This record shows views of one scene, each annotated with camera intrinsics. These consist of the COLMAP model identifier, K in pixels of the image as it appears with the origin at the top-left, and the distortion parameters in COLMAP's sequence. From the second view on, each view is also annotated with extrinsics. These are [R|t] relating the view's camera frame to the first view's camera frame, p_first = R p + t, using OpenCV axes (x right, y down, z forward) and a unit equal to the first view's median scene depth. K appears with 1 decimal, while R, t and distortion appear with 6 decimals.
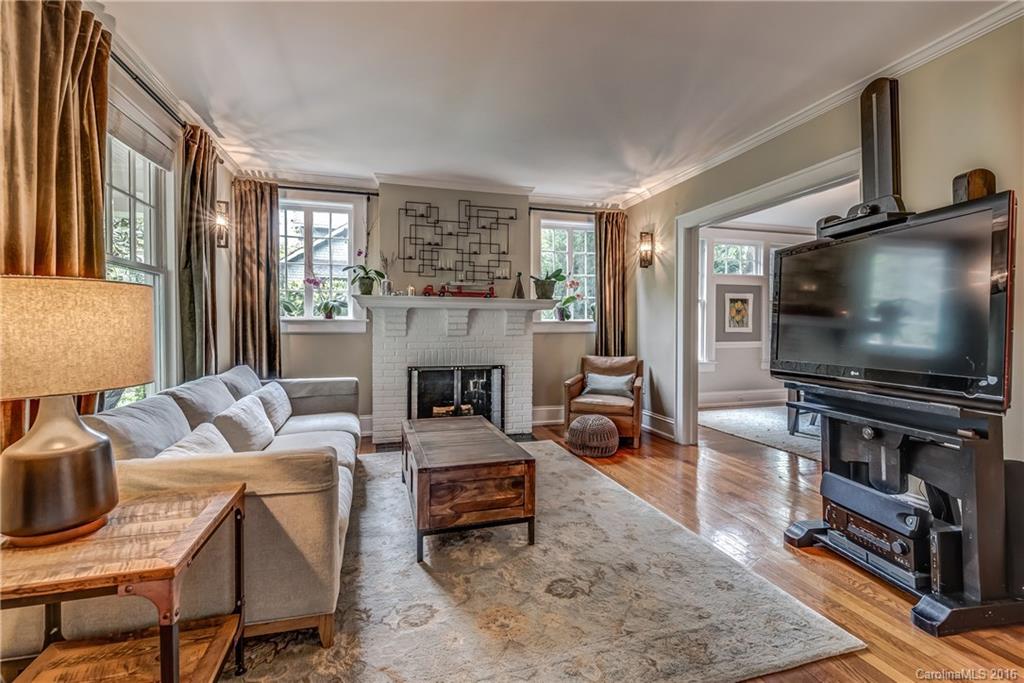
lens RADIAL K [[450.1, 0, 508.2], [0, 450.1, 332.1], [0, 0, 1]] dist [-0.000203, -0.001400]
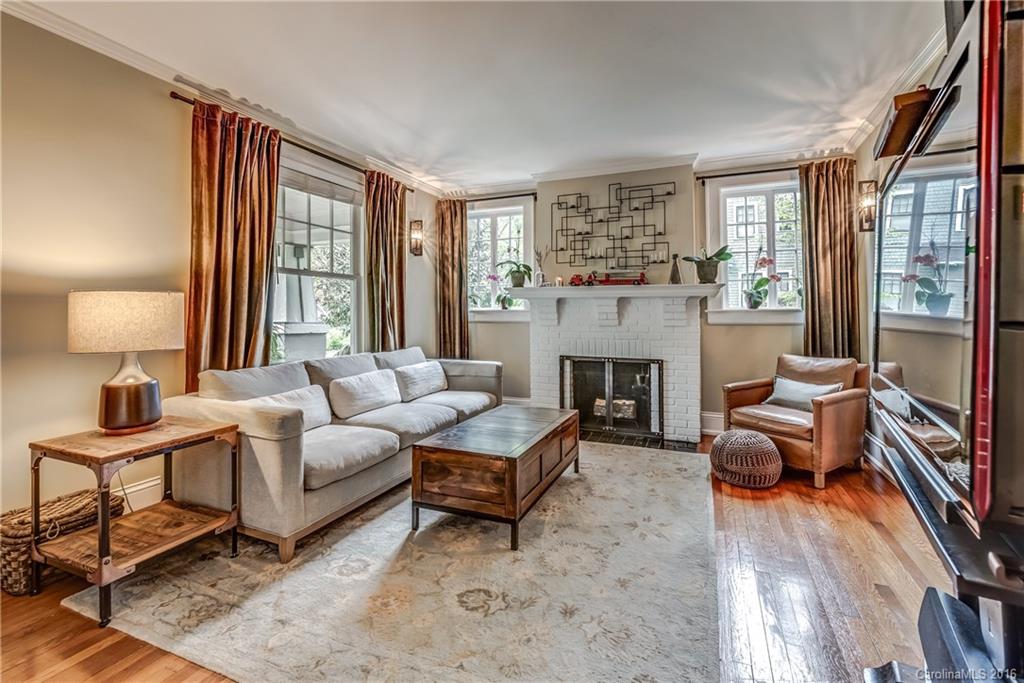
lens RADIAL K [[450.1, 0, 519.9], [0, 450.1, 307.5], [0, 0, 1]] dist [-0.000203, -0.001400]
pose [[0.784569, -0.011764, -0.619930, 0.340752], [-0.007921, 0.999548, -0.028992, -0.001830], [0.619991, 0.027657, 0.784121, 0.138157]]
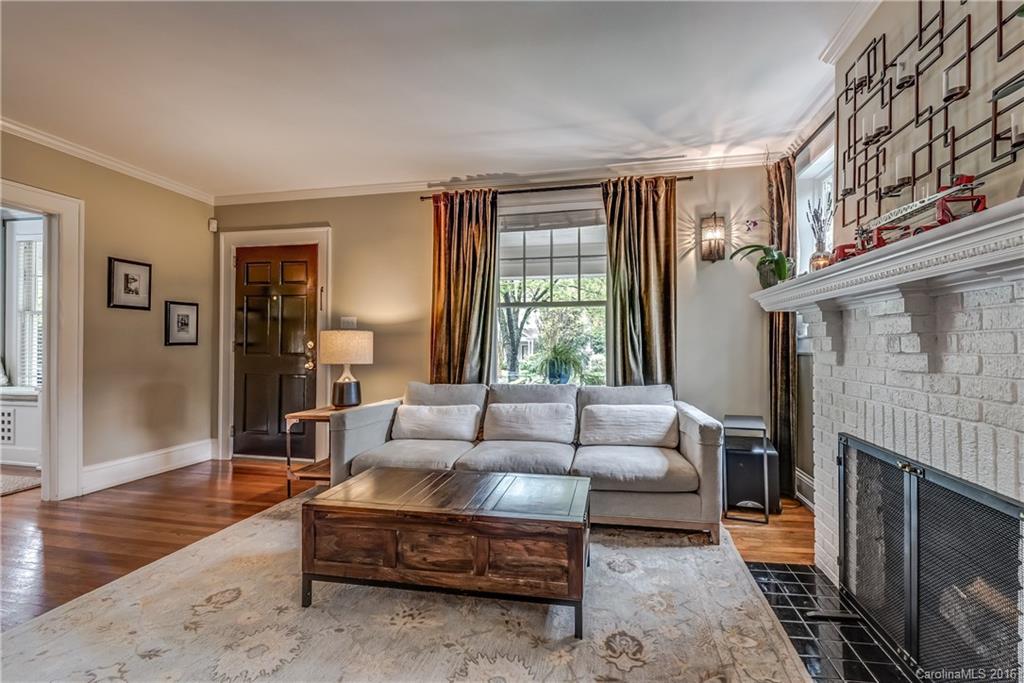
lens RADIAL K [[450.1, 0, 534.9], [0, 450.1, 340.8], [0, 0, 1]] dist [-0.000203, -0.001400]
pose [[-0.442940, -0.014275, -0.896438, 0.322118], [-0.014048, 0.999861, -0.008981, -0.005744], [0.896441, 0.008616, -0.443079, 0.914253]]
